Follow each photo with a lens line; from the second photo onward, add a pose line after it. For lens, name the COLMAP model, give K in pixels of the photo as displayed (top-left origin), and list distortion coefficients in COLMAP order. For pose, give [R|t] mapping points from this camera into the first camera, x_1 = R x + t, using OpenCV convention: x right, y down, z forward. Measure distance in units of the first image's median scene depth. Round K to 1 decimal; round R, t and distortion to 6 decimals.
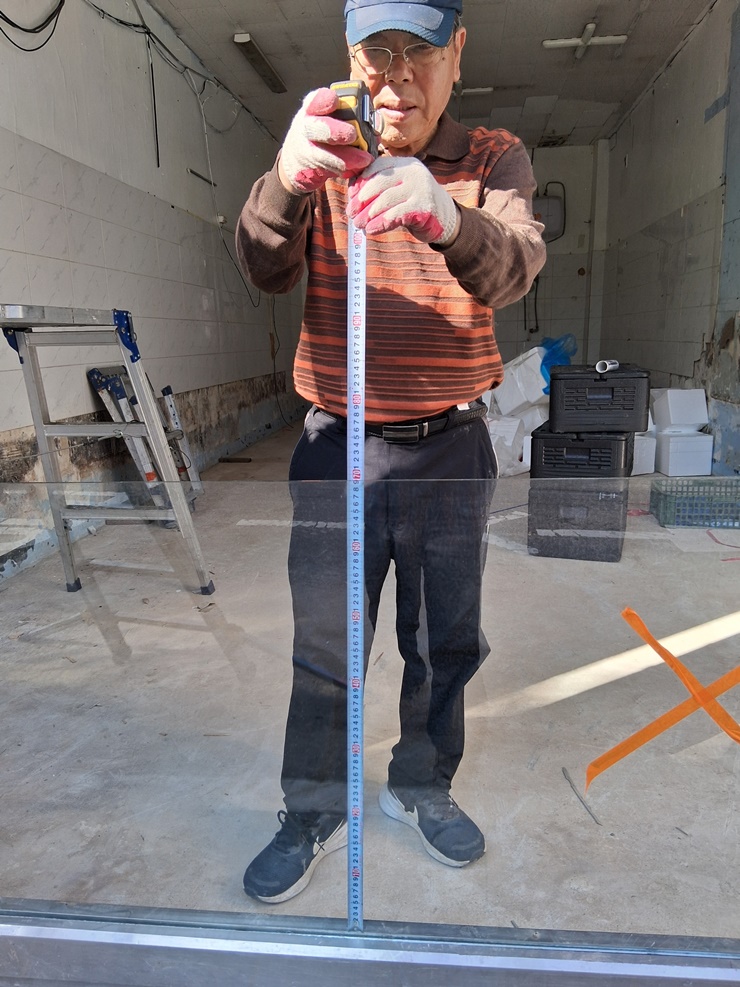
lens RADIAL K [[760.9, 0, 370.0], [0, 760.9, 493.5], [0, 0, 1]] dist [0.090955, -0.117375]
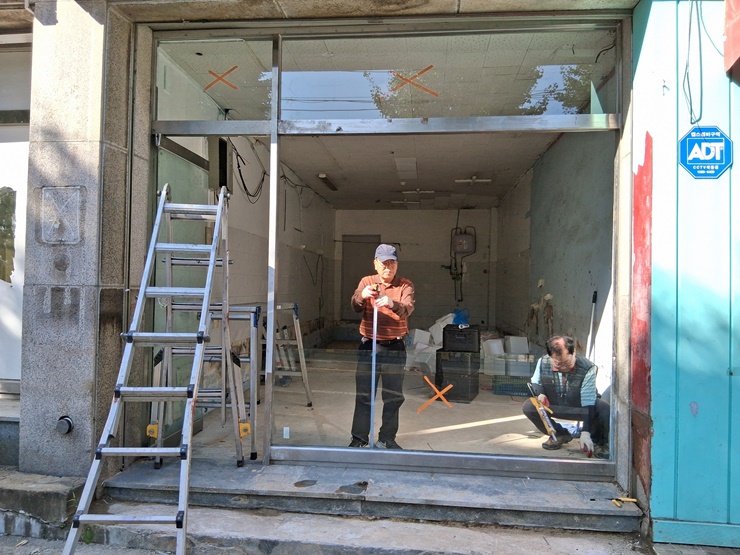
lens RADIAL K [[570.5, 0, 370.0], [0, 570.5, 277.5], [0, 0, 1]] dist [0.090955, -0.117375]
pose [[0.999043, 0.043432, 0.005112, -0.019337], [-0.041237, 0.974511, -0.220517, 0.078338], [-0.014559, 0.220095, 0.975370, -0.638017]]
